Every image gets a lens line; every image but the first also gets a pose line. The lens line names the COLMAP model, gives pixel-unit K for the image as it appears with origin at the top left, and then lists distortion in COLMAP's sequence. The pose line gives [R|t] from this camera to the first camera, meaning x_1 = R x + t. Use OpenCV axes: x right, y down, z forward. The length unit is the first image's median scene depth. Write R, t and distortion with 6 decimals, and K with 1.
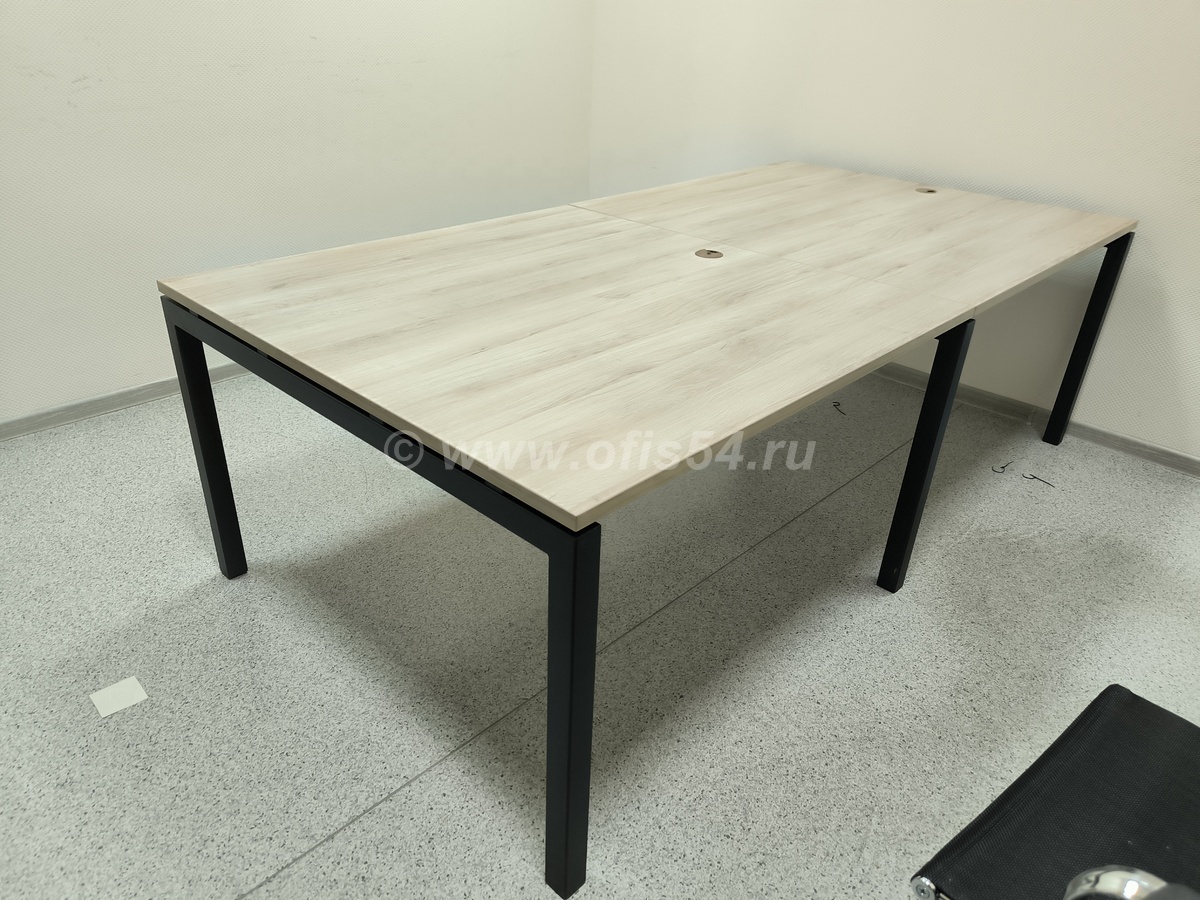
lens RADIAL K [[842.4, 0, 600.0], [0, 842.4, 450.0], [0, 0, 1]] dist [0.009486, 0.003778]
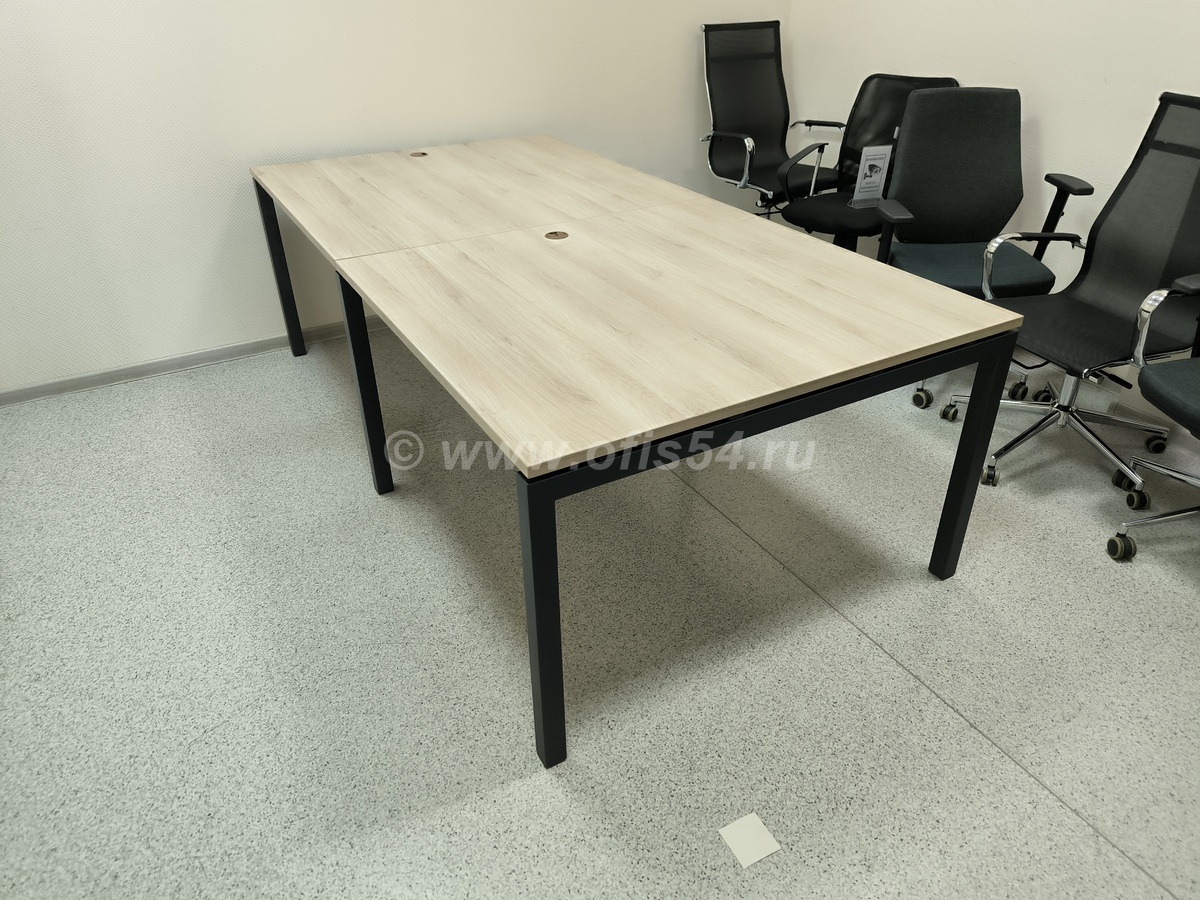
lens RADIAL K [[826.6, 0, 605.9], [0, 826.6, 439.7], [0, 0, 1]] dist [0.022840, -0.003473]
pose [[0.287783, -0.526133, 0.800228, -1.212082], [0.473550, 0.804455, 0.358611, -0.506641], [-0.832425, 0.275746, 0.480659, 0.619541]]
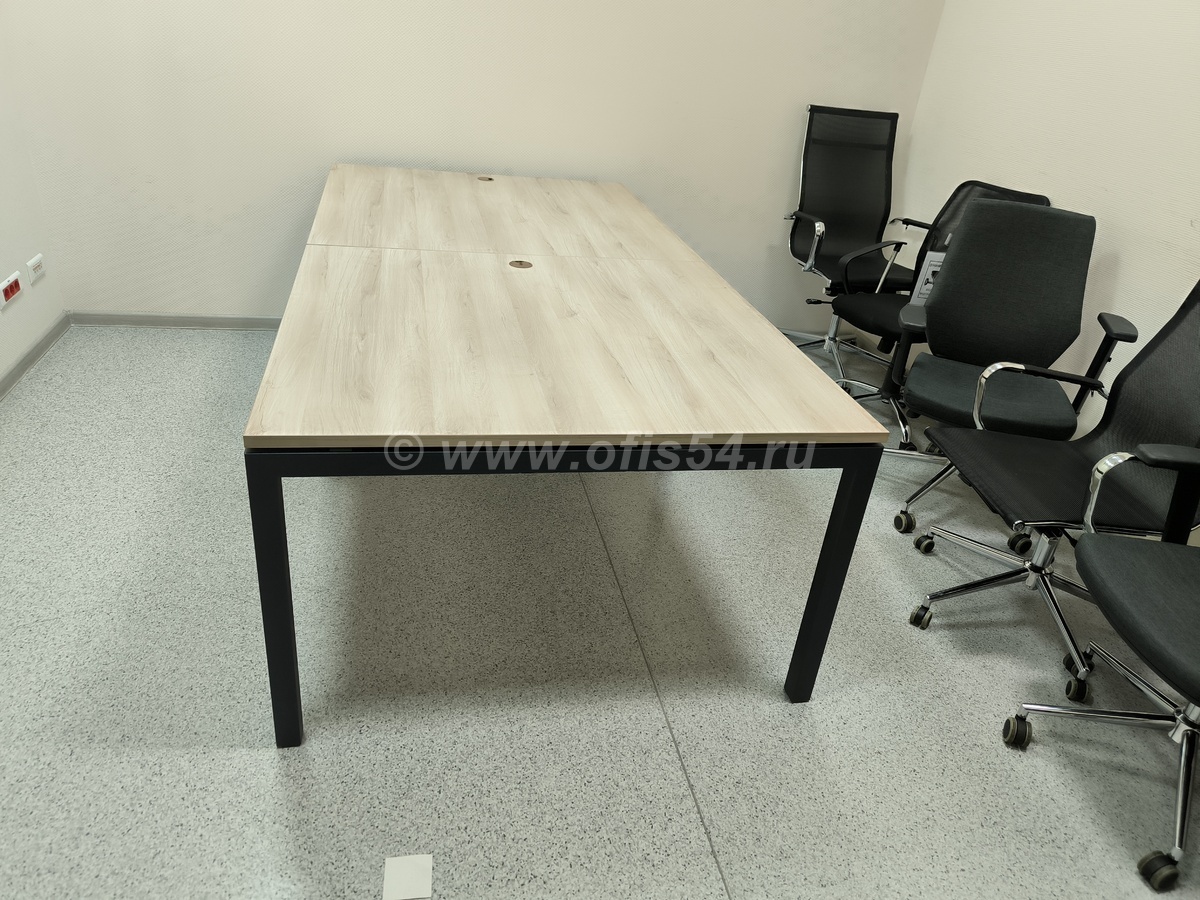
lens RADIAL K [[828.5, 0, 600.0], [0, 828.5, 450.0], [0, 0, 1]] dist [0.026303, -0.008899]
pose [[0.568735, -0.370979, 0.734108, -1.016496], [0.319188, 0.922111, 0.218701, -0.278928], [-0.758063, 0.109936, 0.642849, 0.244600]]
